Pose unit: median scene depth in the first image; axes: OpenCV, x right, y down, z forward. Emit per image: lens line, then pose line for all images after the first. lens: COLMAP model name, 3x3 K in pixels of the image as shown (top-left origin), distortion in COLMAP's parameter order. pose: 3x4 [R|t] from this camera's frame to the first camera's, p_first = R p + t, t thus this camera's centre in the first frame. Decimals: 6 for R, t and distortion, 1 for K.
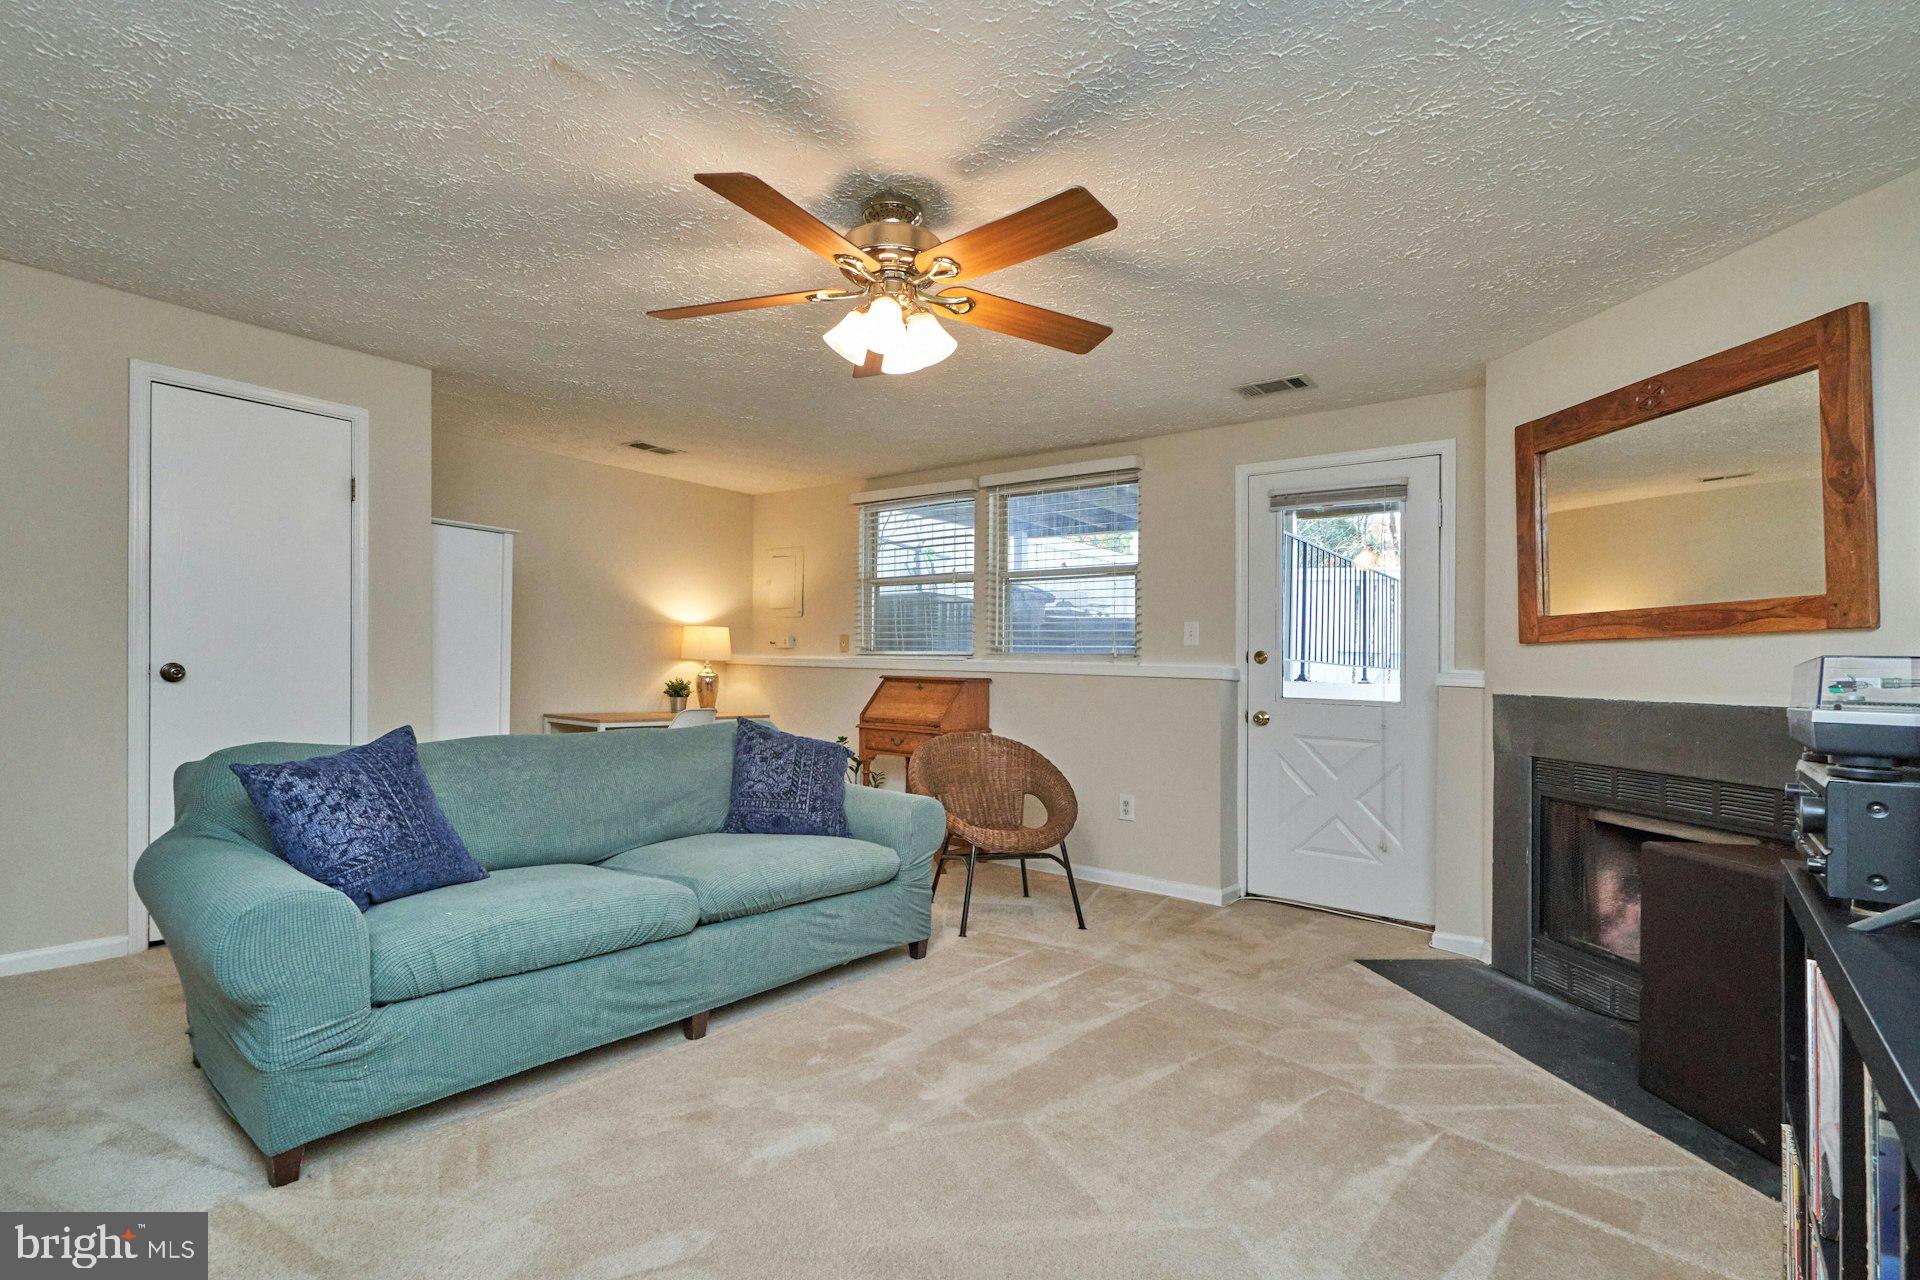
lens RADIAL K [[903.0, 0, 946.9], [0, 903.0, 651.2], [0, 0, 1]] dist [-0.001009, -0.000039]
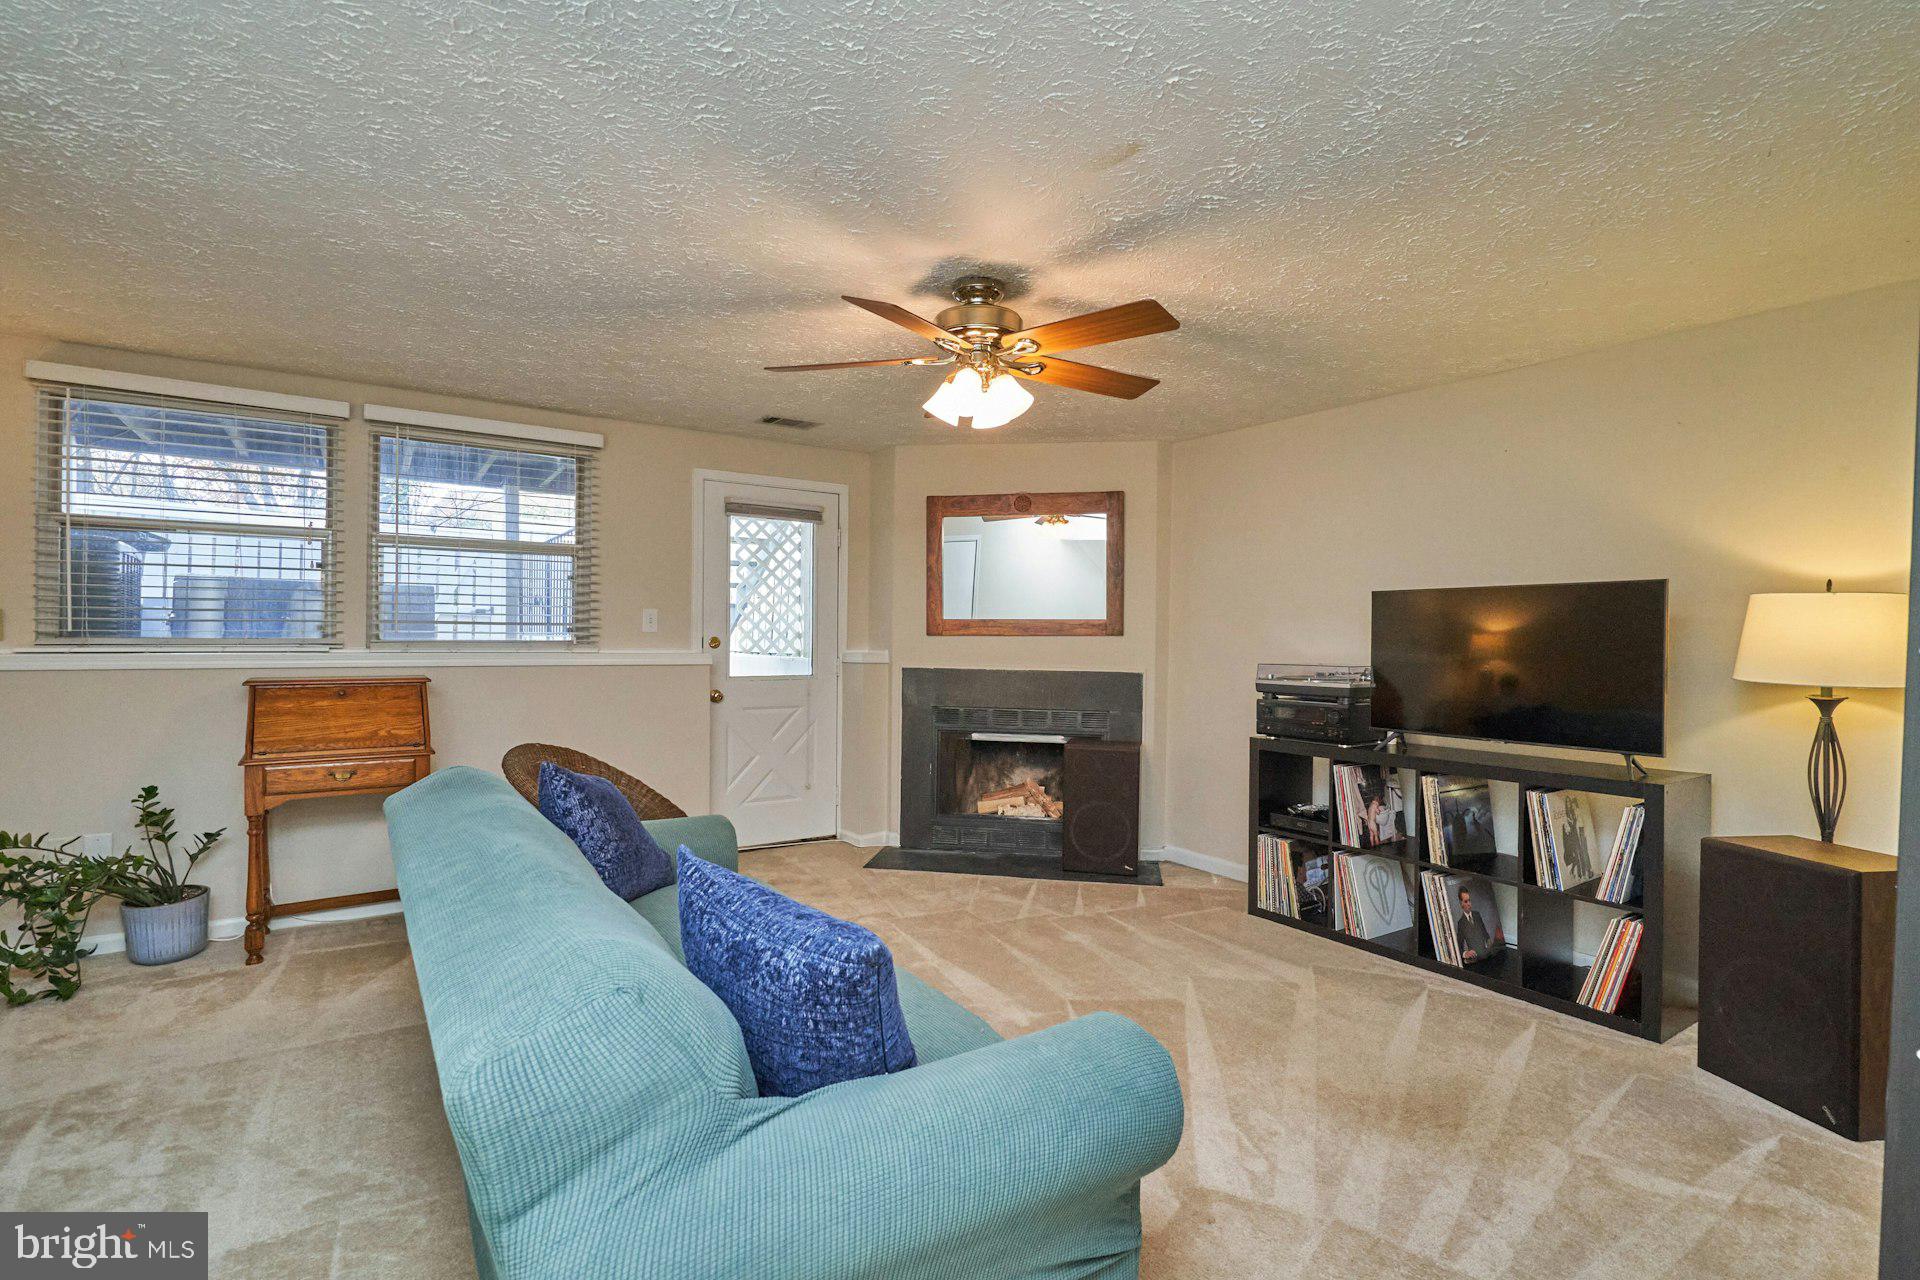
lens RADIAL K [[890.8, 0, 960.0], [0, 890.8, 640.0], [0, 0, 1]] dist [-0.033946, -0.000059]
pose [[0.281095, -0.029377, 0.959230, -0.875286], [-0.024369, 0.998991, 0.037736, -0.064491], [-0.959370, -0.033982, 0.280096, 0.541779]]
